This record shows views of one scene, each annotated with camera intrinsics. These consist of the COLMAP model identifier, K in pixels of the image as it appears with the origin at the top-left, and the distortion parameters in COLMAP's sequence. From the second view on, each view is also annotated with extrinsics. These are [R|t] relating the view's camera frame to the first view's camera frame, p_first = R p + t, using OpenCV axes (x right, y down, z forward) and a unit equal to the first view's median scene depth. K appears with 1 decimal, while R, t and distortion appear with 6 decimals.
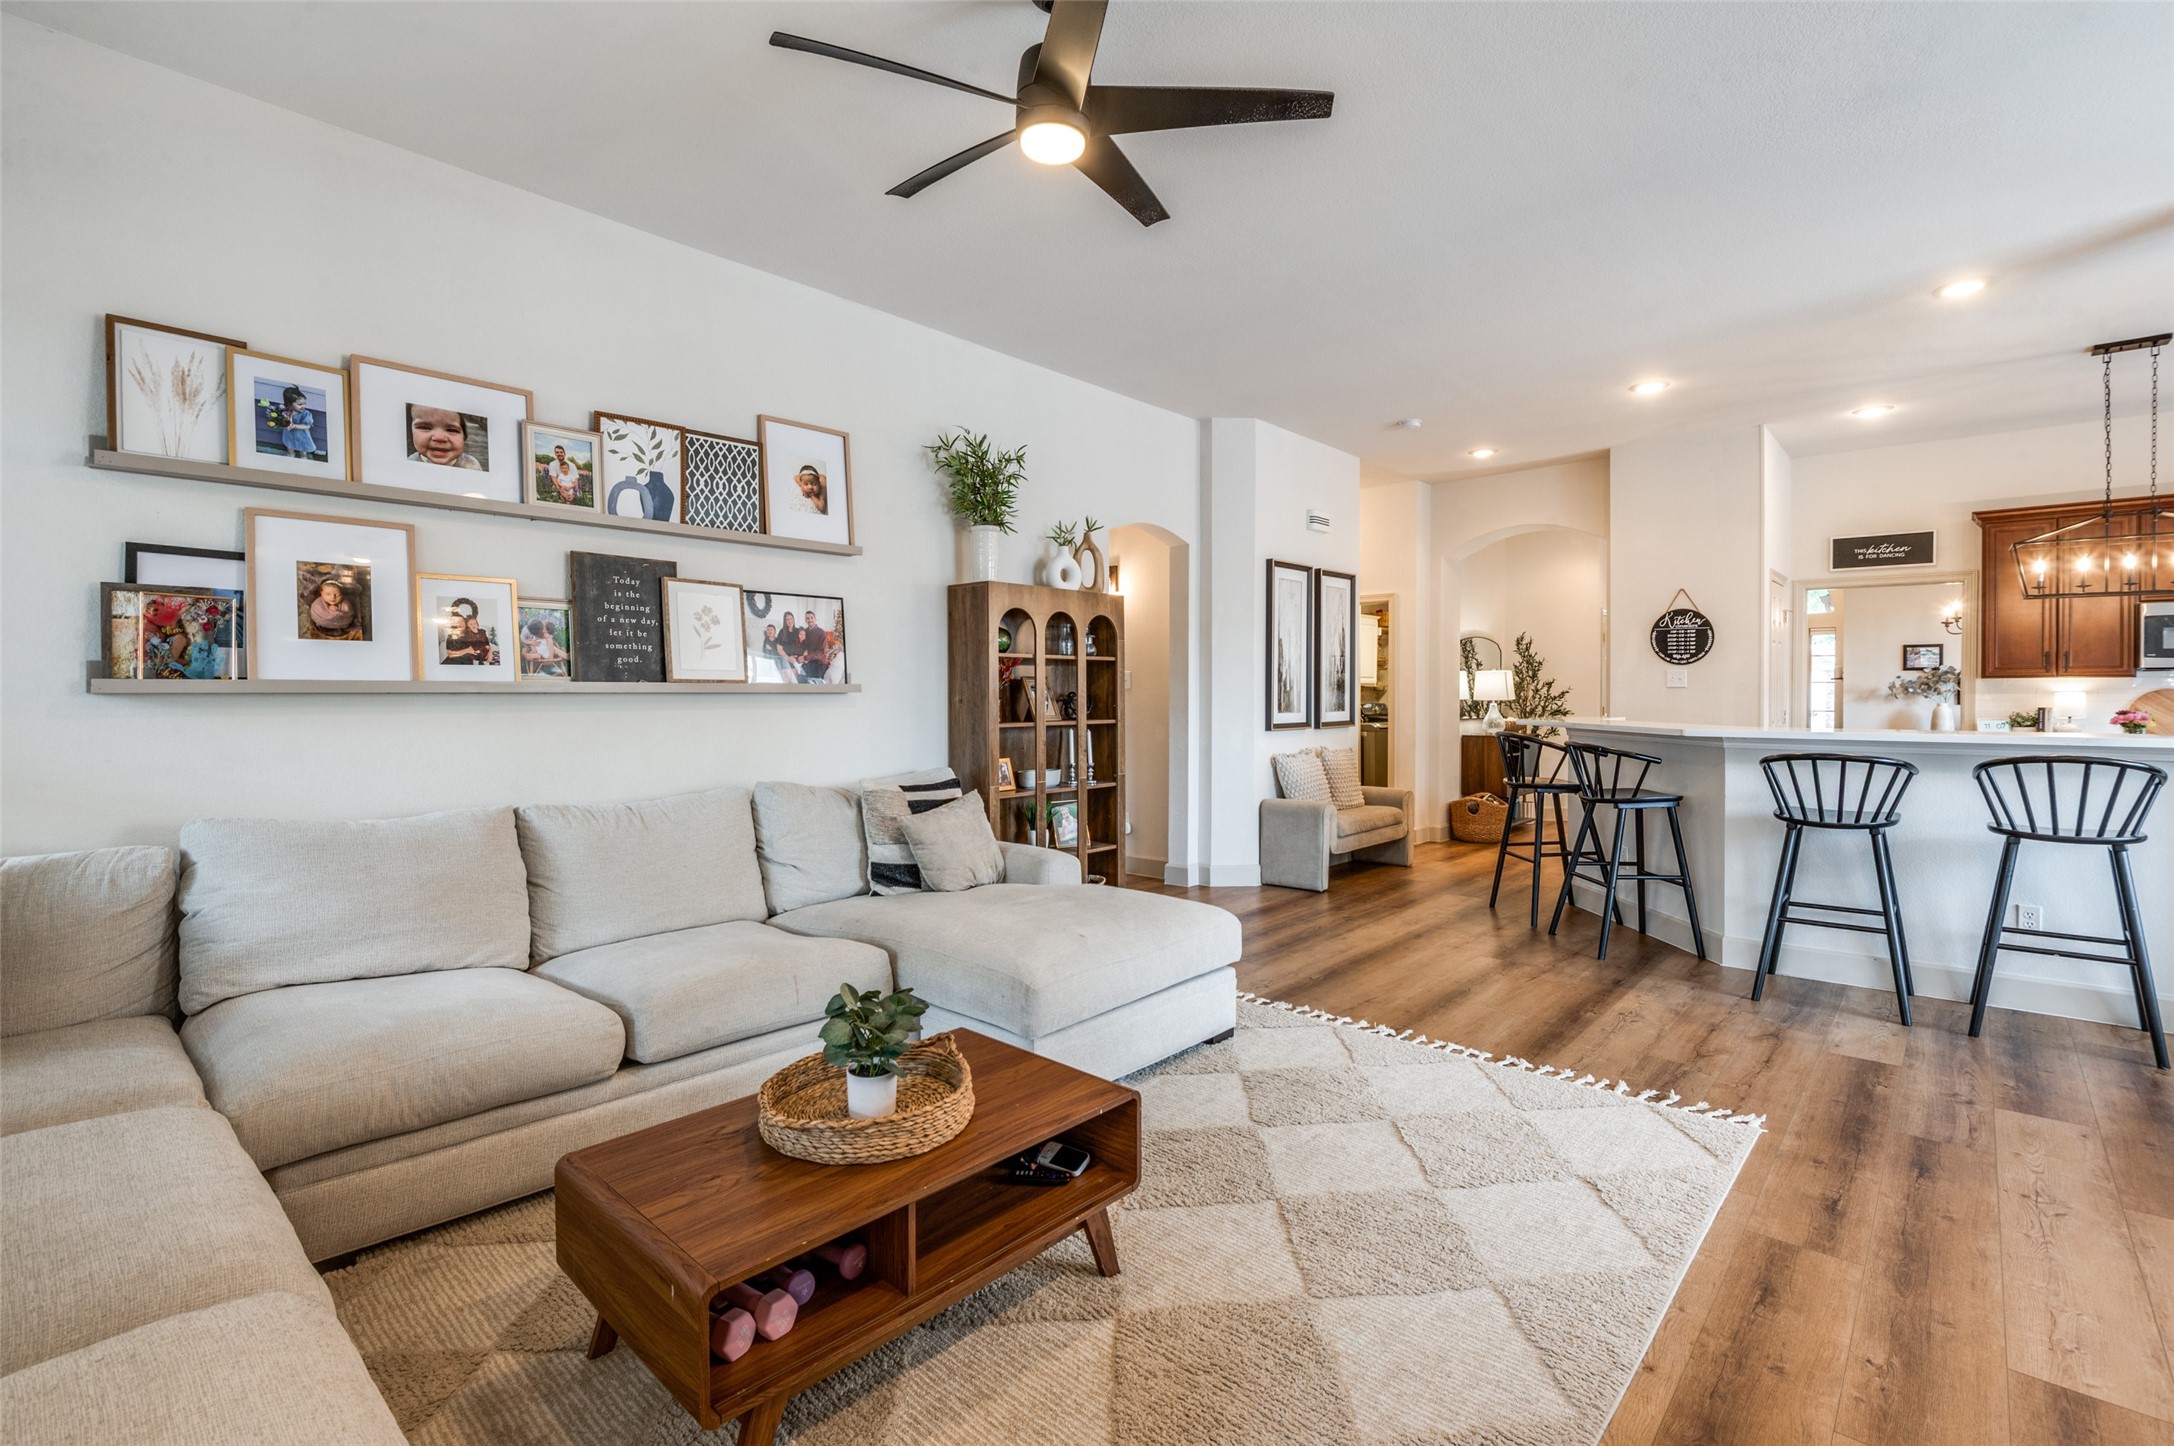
lens RADIAL K [[988.6, 0, 1092.5], [0, 988.6, 702.6], [0, 0, 1]] dist [-0.013452, -0.000011]
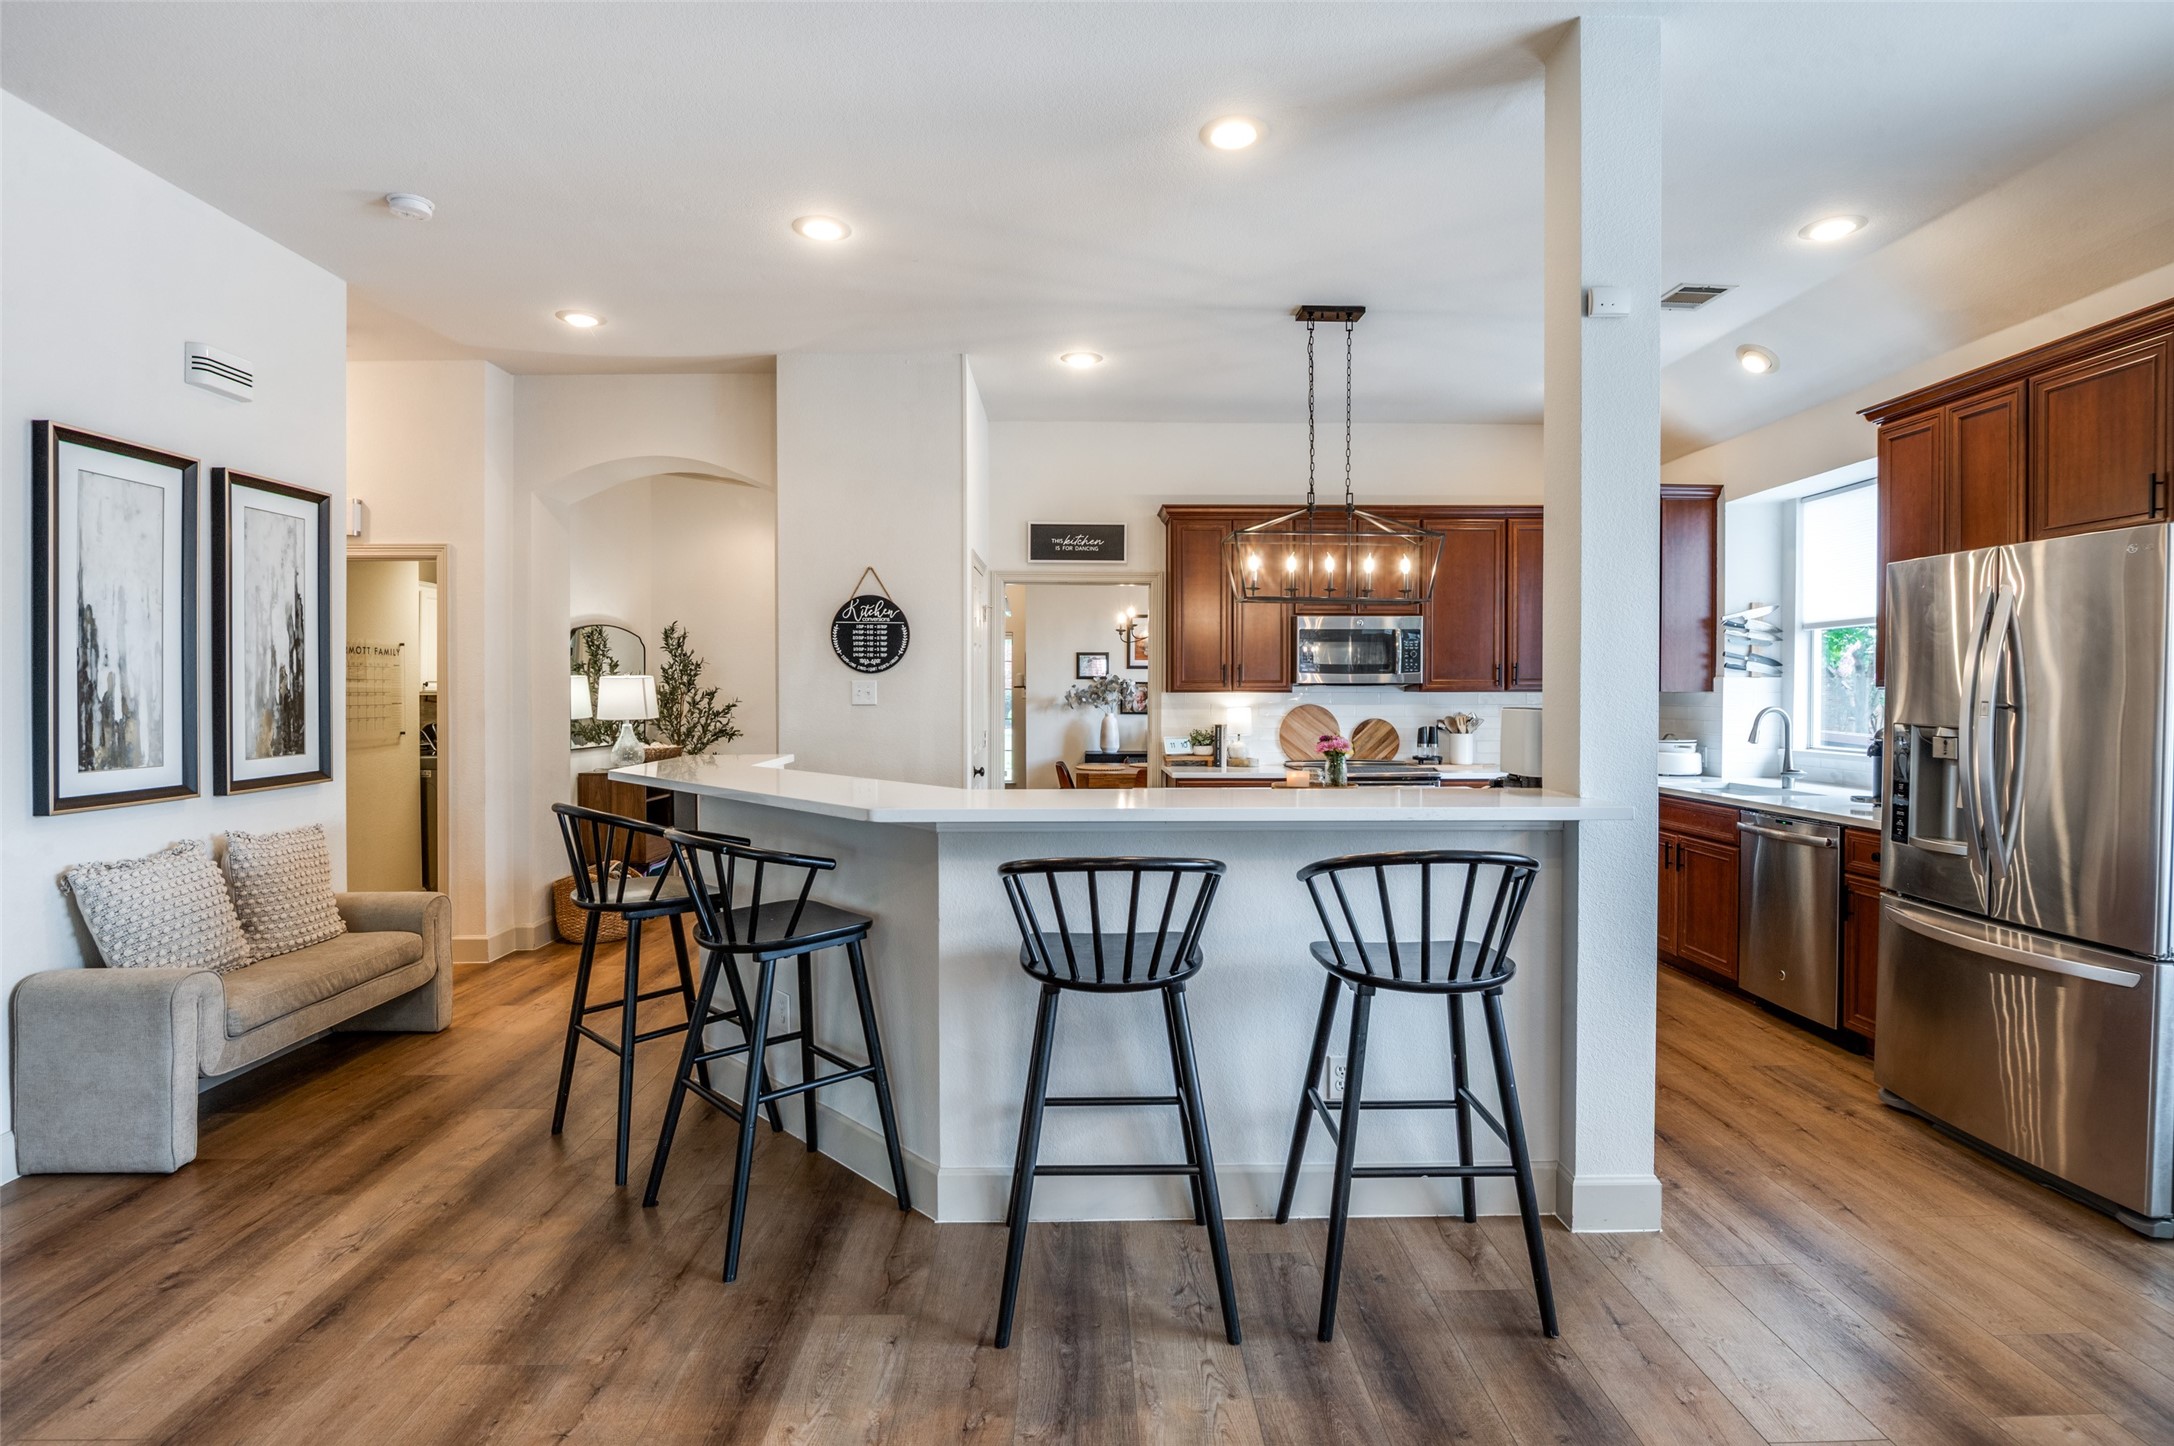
lens RADIAL K [[1040.7, 0, 1092.1], [0, 1040.7, 703.4], [0, 0, 1]] dist [-0.023428, -0.001914]
pose [[0.733874, -0.007827, 0.679241, 0.216116], [0.006451, 0.999969, 0.004552, -0.020080], [-0.679255, 0.001041, 0.733901, 0.356743]]
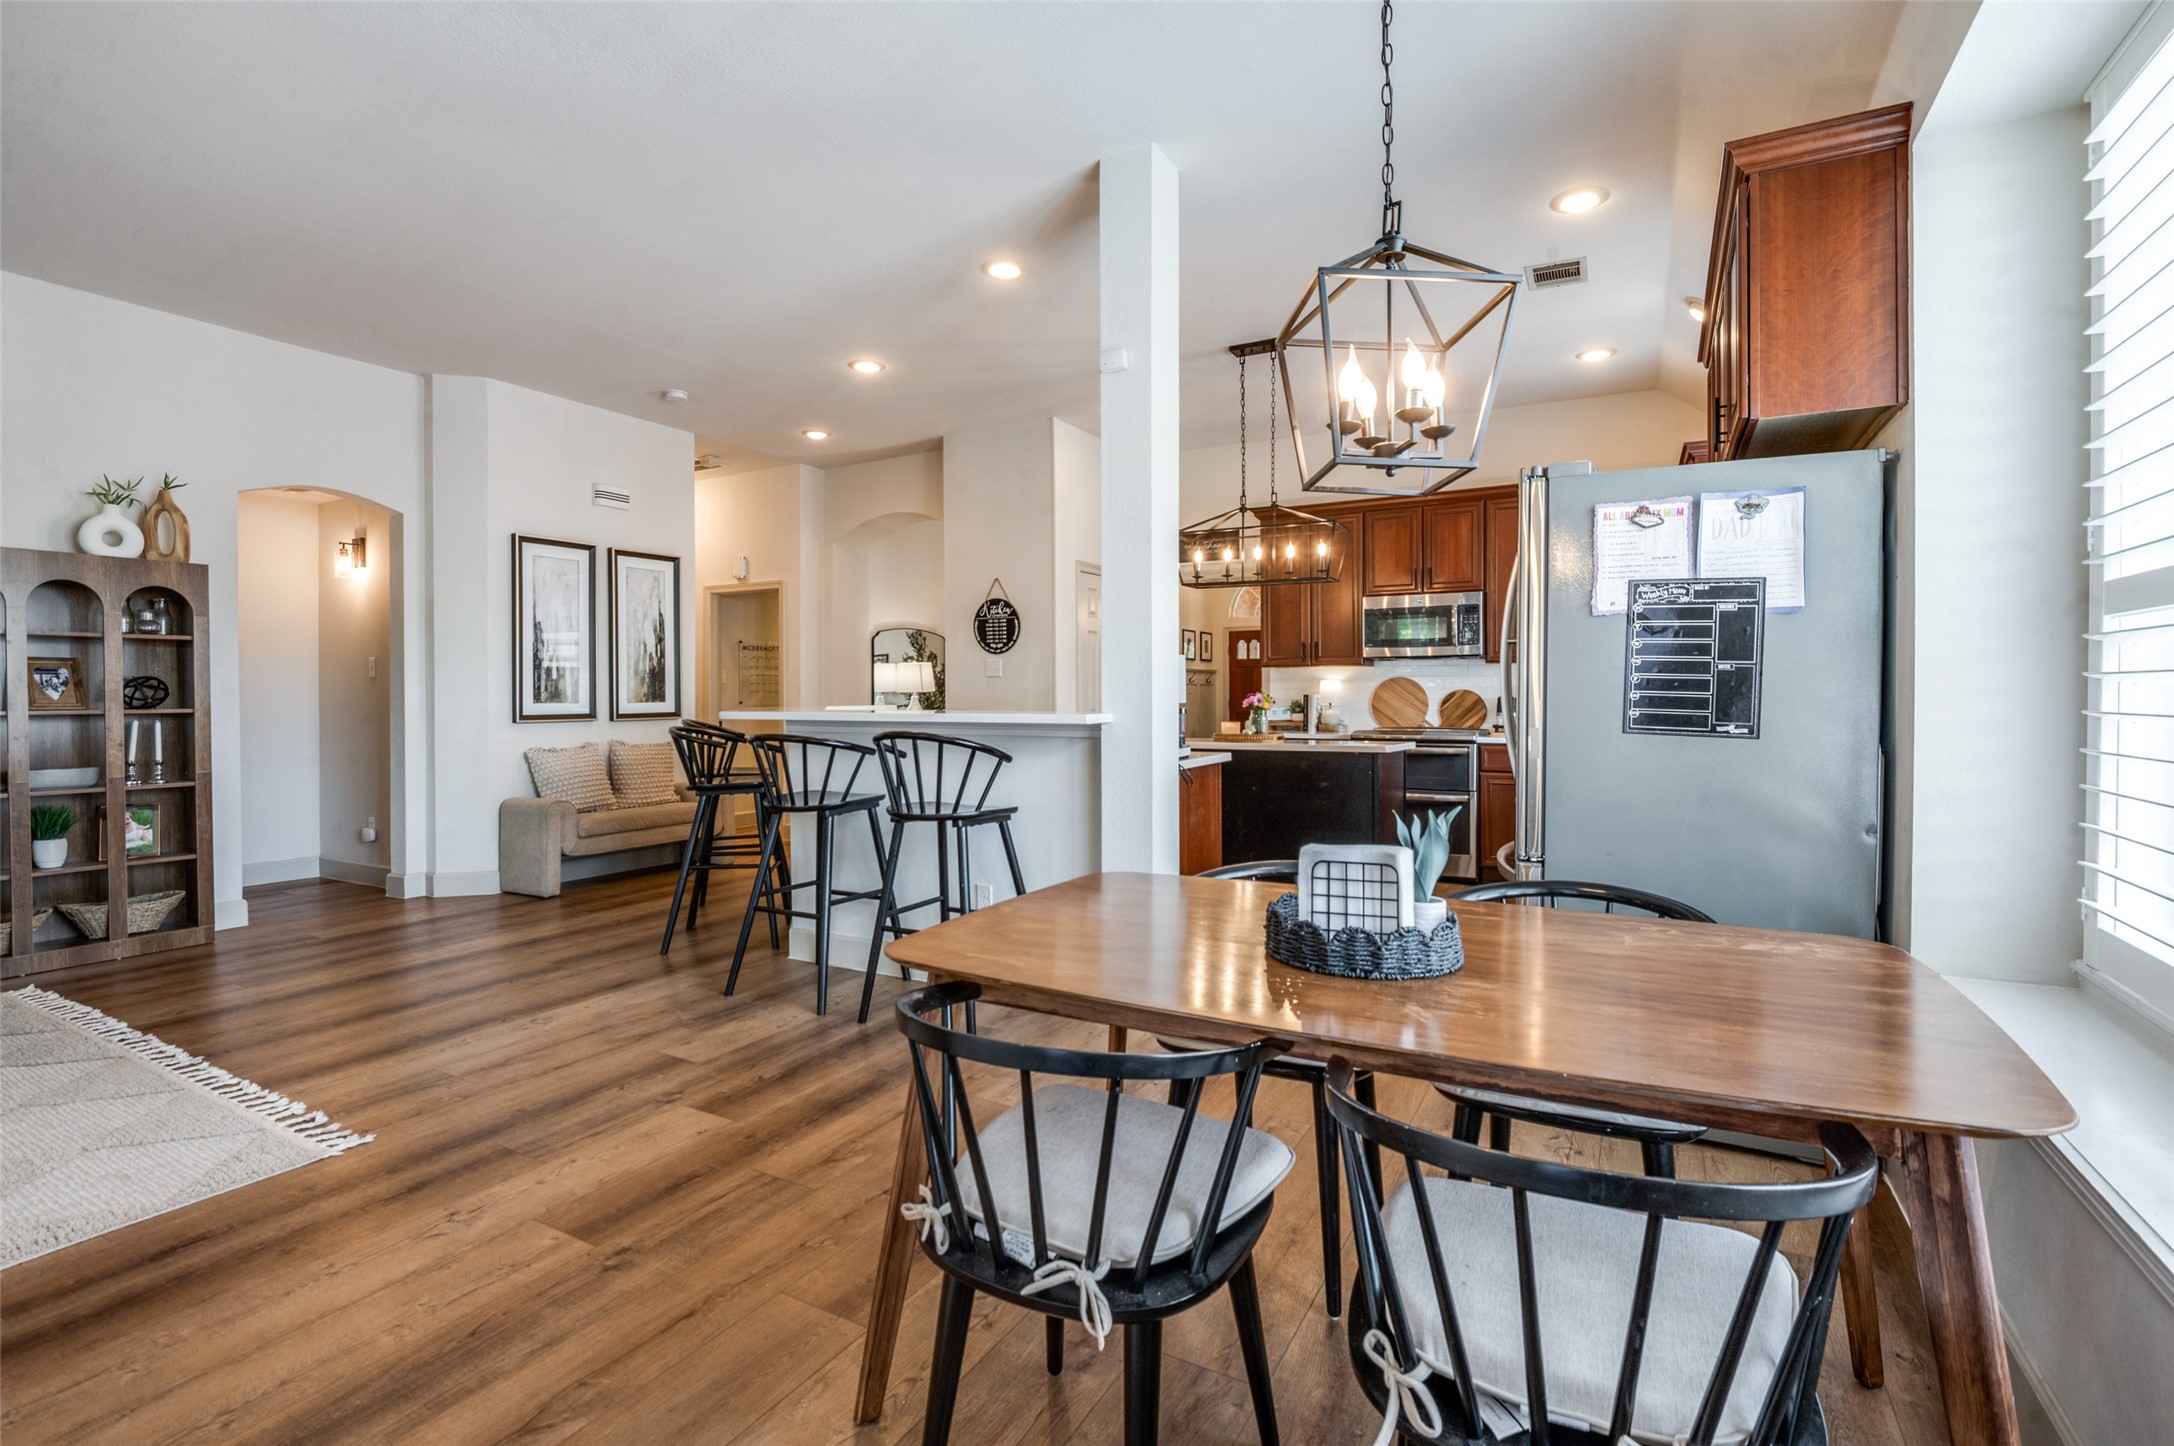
lens RADIAL K [[988.6, 0, 1103.7], [0, 988.6, 697.9], [0, 0, 1]] dist [-0.013452, -0.000011]
pose [[0.975088, -0.003120, 0.221798, 0.508652], [0.005120, 0.999951, -0.008442, 0.016446], [-0.221761, 0.009367, 0.975056, -0.006271]]
